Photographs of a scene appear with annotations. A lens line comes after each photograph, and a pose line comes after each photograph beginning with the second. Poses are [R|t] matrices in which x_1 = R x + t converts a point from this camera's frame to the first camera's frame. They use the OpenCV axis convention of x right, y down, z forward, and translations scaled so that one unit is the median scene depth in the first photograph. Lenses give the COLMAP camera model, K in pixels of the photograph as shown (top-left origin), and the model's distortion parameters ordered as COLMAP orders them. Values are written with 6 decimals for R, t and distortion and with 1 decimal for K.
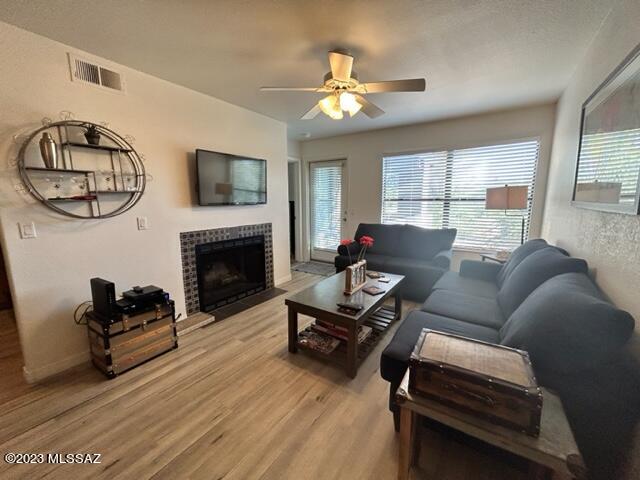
lens RADIAL K [[260.6, 0, 320.0], [0, 260.6, 240.0], [0, 0, 1]] dist [0.001538, 0.000392]
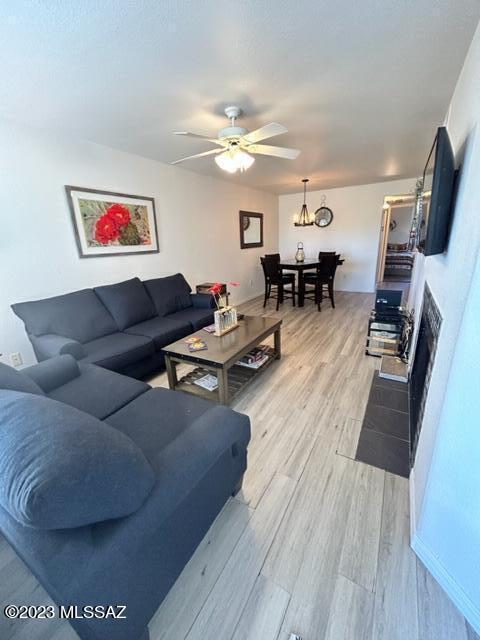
lens RADIAL K [[260.6, 0, 240.0], [0, 260.6, 320.0], [0, 0, 1]] dist [0.001538, 0.000392]
pose [[-0.997534, 0.054171, -0.044623, 0.108764], [0.029239, 0.898771, 0.437443, -0.270258], [0.063803, 0.435059, -0.898138, 1.577487]]
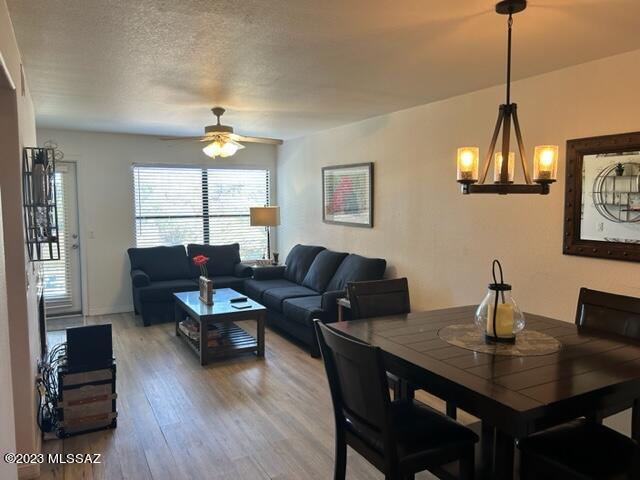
lens RADIAL K [[475.7, 0, 320.0], [0, 475.7, 240.0], [0, 0, 1]] dist [0.050228, -0.001880]
pose [[0.450722, -0.077798, 0.889268, -1.189313], [0.136789, 0.990449, 0.017319, -0.043755], [-0.882121, 0.113836, 0.457059, -0.275987]]
